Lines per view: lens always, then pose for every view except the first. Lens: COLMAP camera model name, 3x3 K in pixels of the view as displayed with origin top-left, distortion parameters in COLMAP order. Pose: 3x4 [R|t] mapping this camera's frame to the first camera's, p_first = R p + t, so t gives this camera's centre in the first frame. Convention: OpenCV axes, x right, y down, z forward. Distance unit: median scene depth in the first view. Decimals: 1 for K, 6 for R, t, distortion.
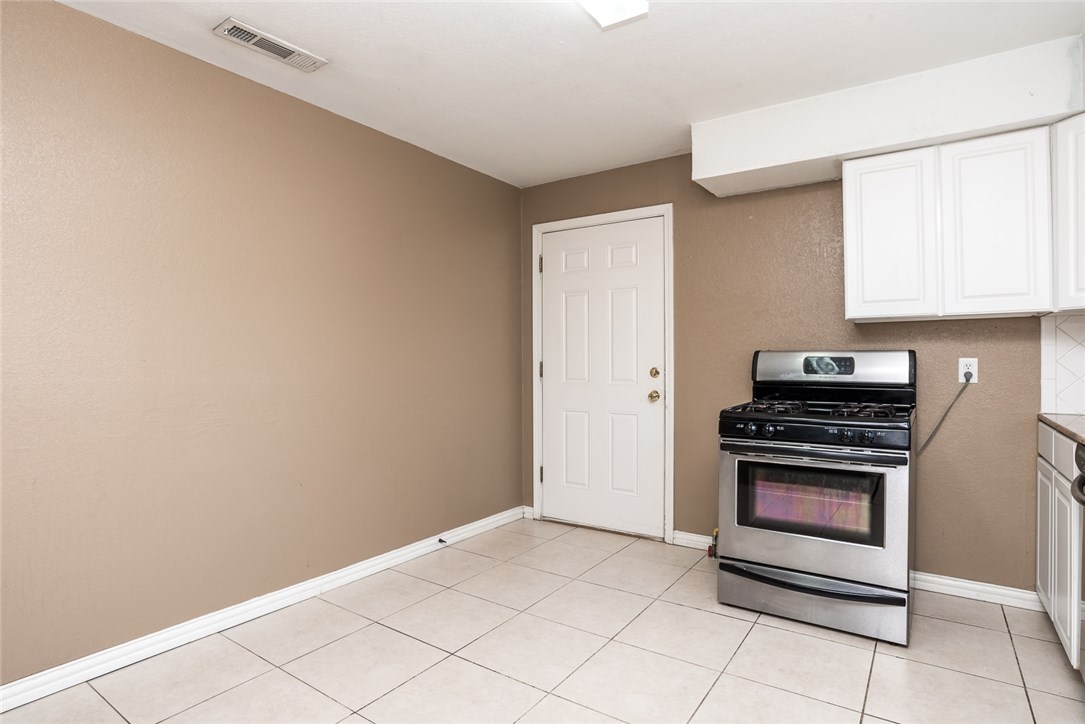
lens RADIAL K [[564.1, 0, 547.4], [0, 564.1, 357.5], [0, 0, 1]] dist [-0.053655, 0.016098]
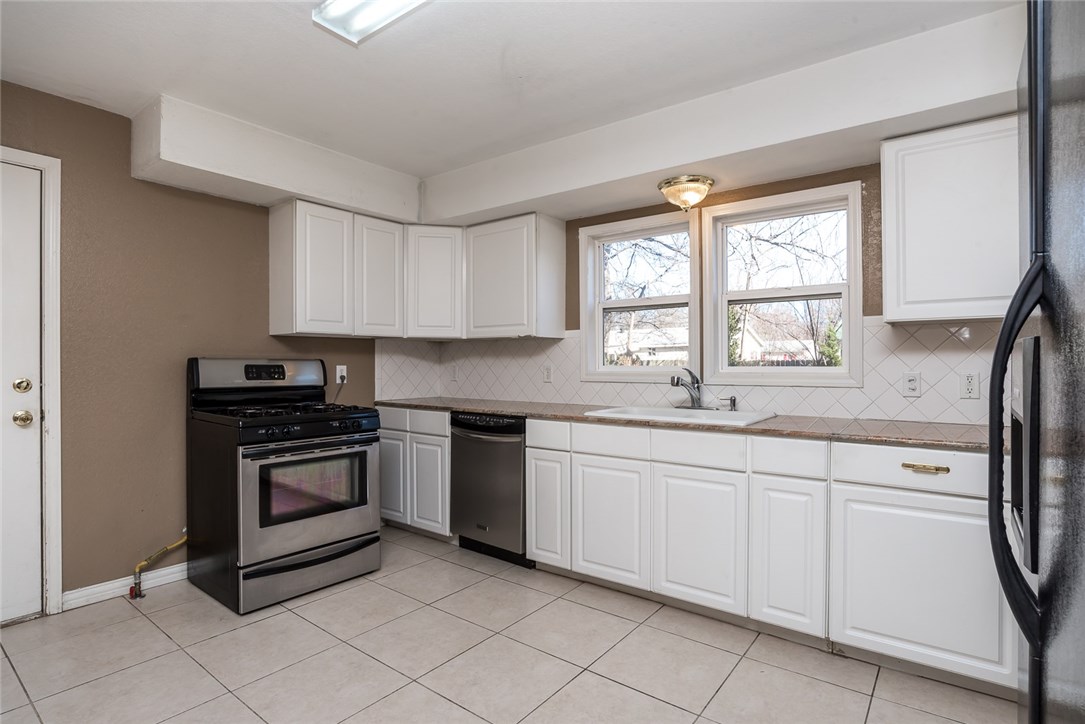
lens RADIAL K [[564.1, 0, 547.4], [0, 564.1, 357.5], [0, 0, 1]] dist [-0.053655, 0.016098]
pose [[0.050078, 0.013209, 0.998658, -0.628555], [-0.002132, 0.999912, -0.013119, -0.001854], [-0.998743, -0.001472, 0.050101, 0.406090]]
